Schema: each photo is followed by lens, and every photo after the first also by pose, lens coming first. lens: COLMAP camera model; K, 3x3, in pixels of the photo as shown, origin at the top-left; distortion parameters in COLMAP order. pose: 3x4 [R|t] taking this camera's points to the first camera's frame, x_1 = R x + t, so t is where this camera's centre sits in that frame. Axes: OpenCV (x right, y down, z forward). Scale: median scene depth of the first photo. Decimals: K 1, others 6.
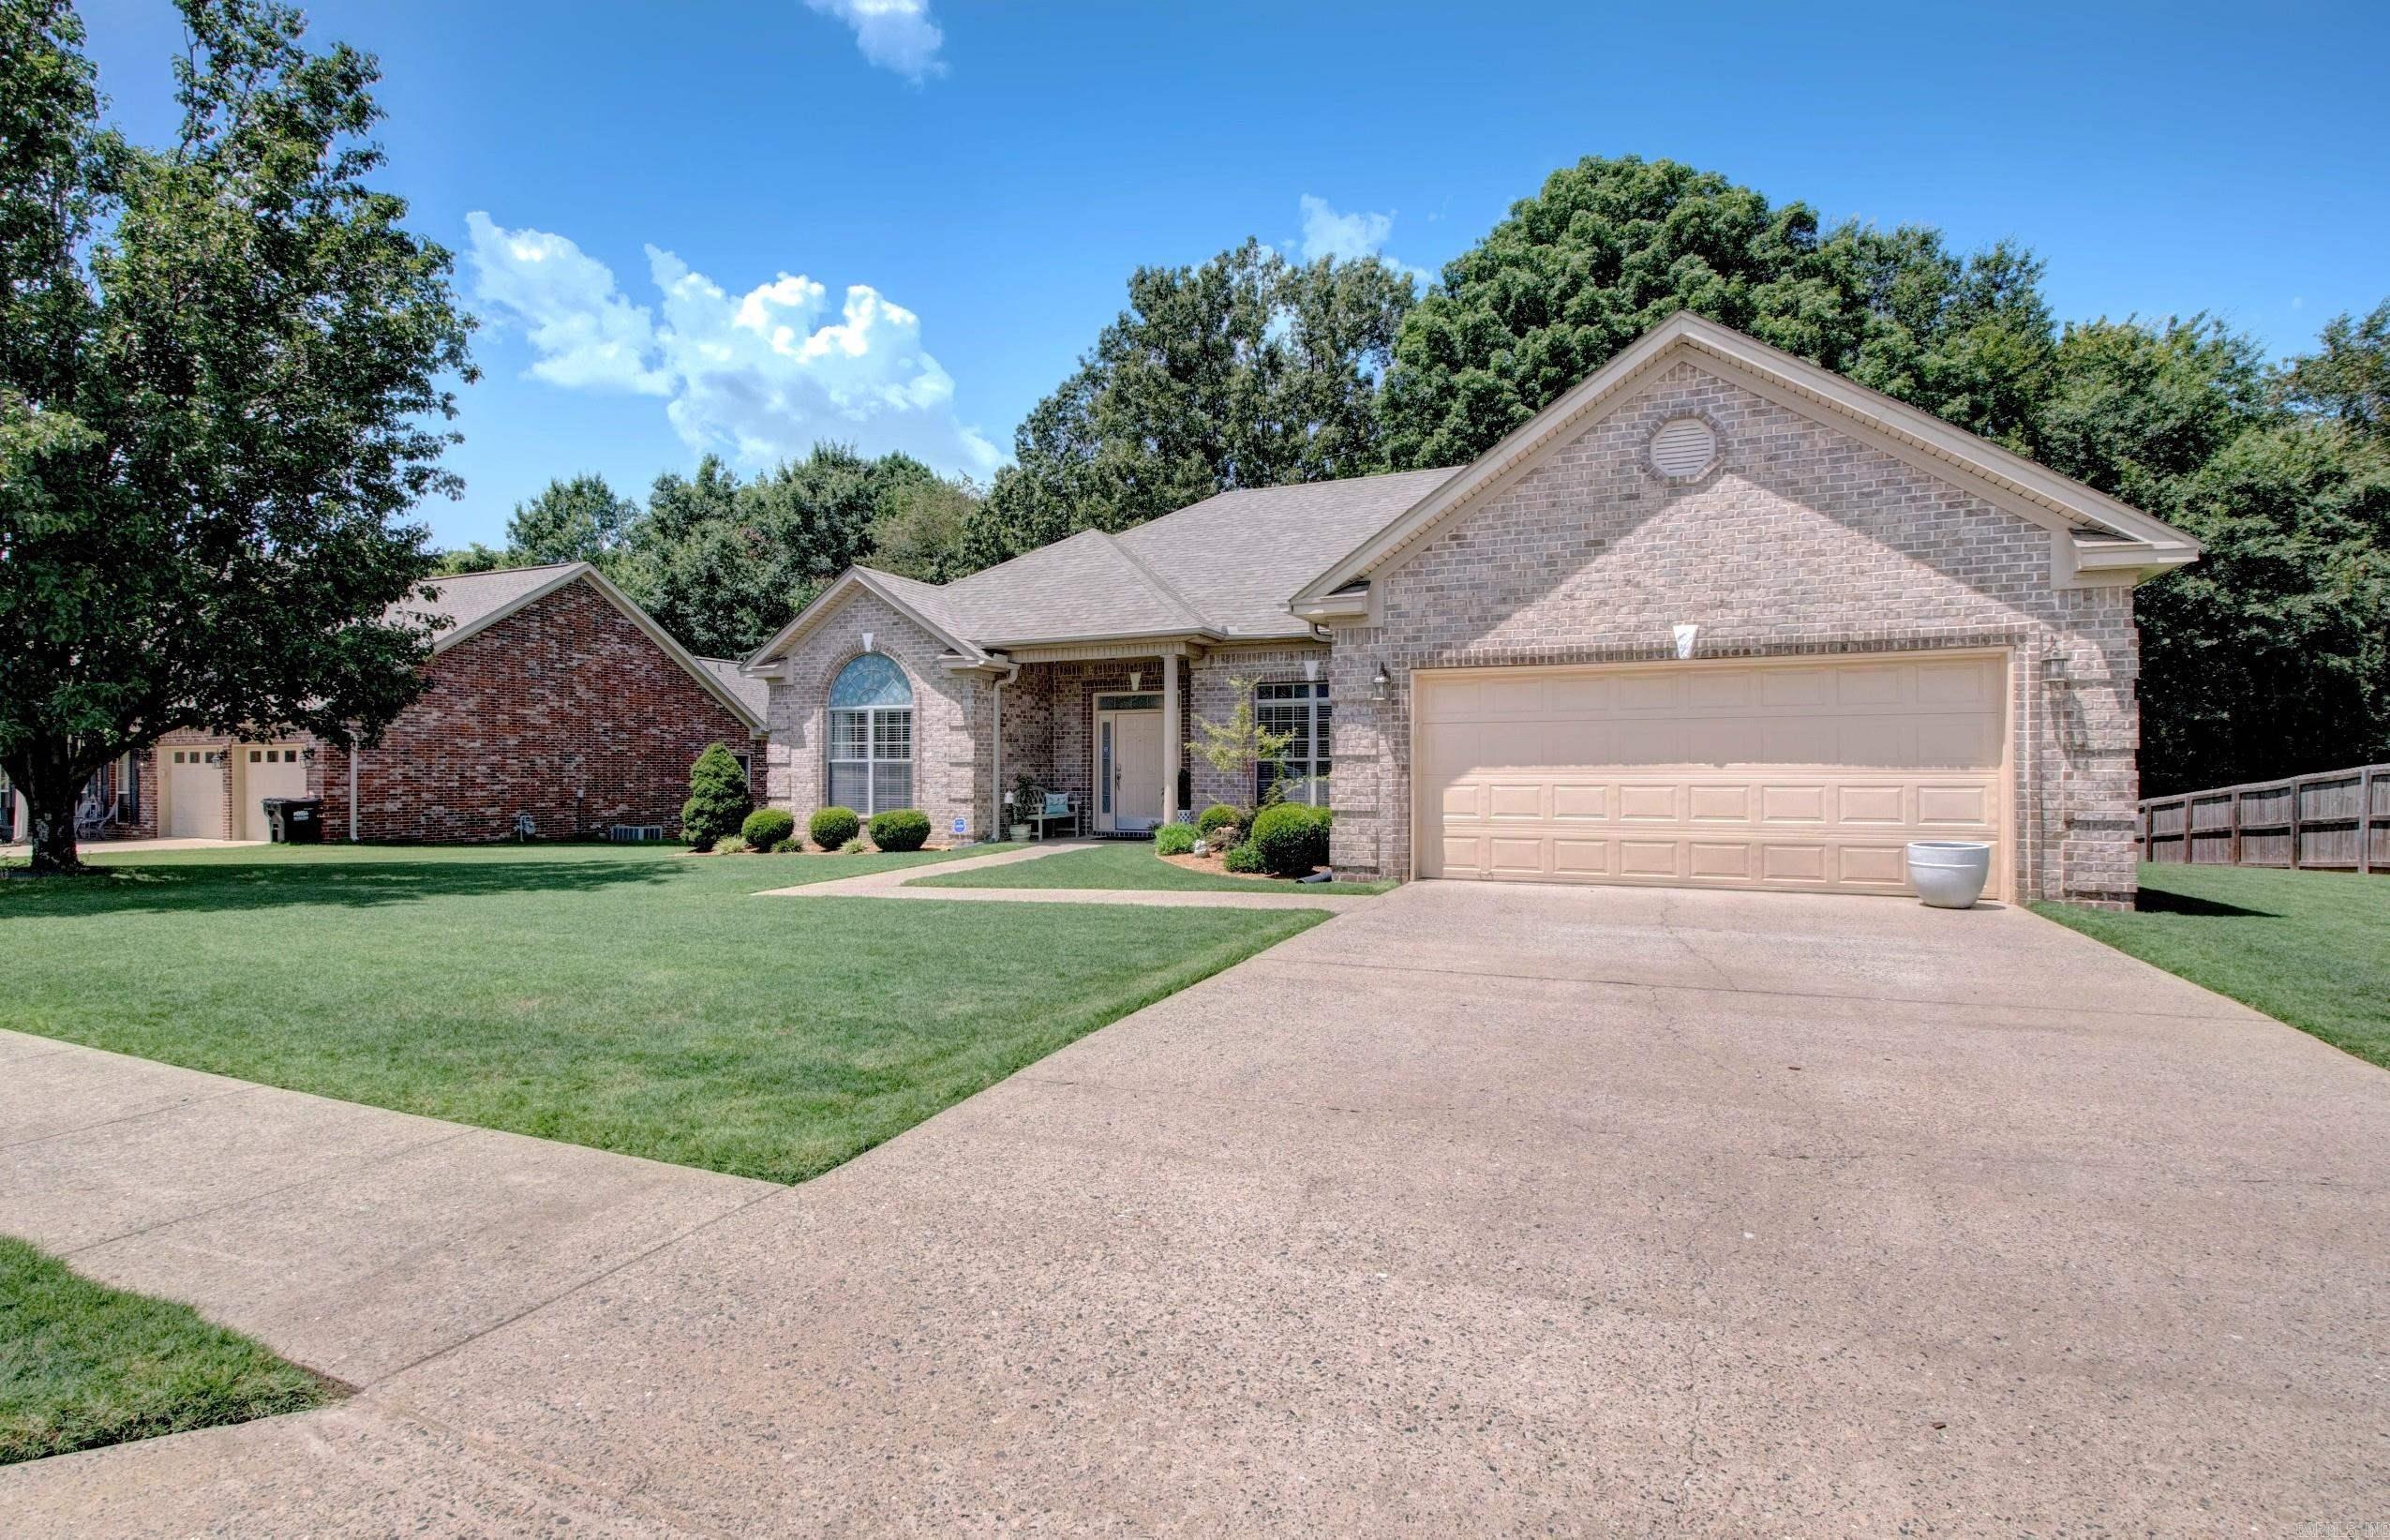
lens RADIAL K [[1148.4, 0, 1200.1], [0, 1148.4, 761.9], [0, 0, 1]] dist [0.035397, -0.032735]
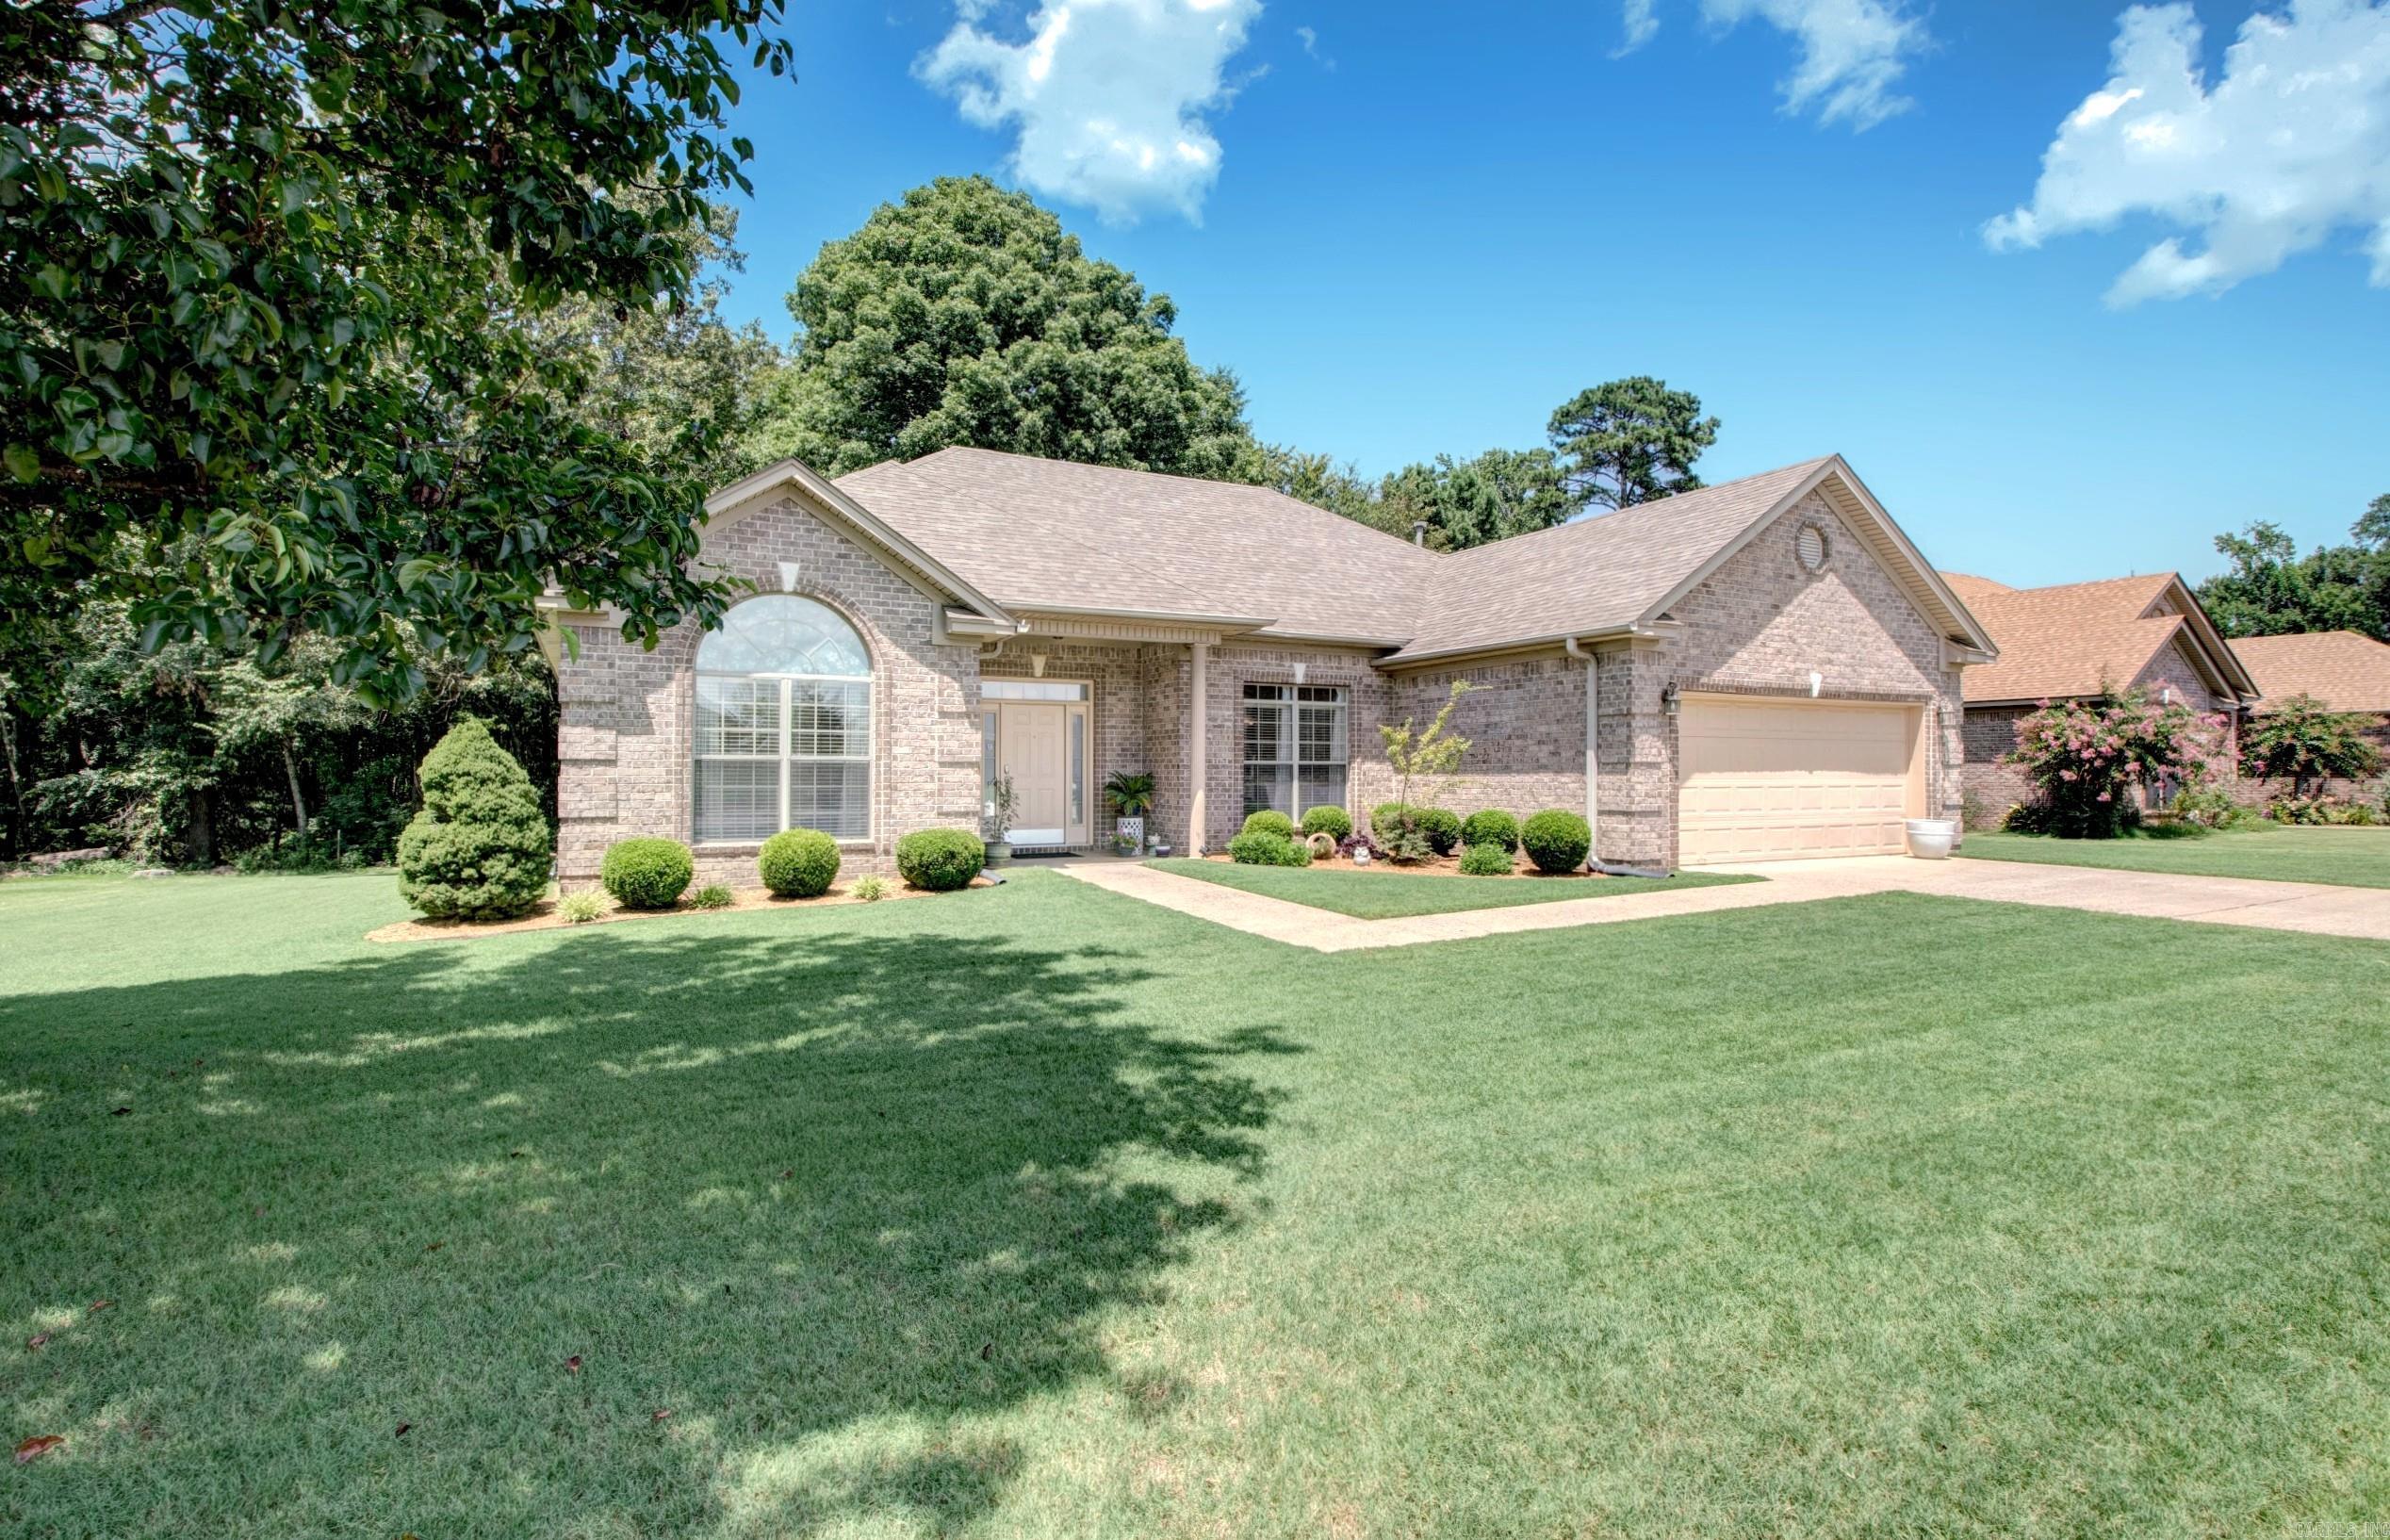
lens RADIAL K [[1148.4, 0, 1200.1], [0, 1148.4, 761.9], [0, 0, 1]] dist [0.035397, -0.032735]
pose [[0.614091, 0.010943, 0.789159, -0.720465], [-0.009346, 0.999935, -0.006593, 0.003995], [-0.789180, -0.003326, 0.614153, 0.447527]]
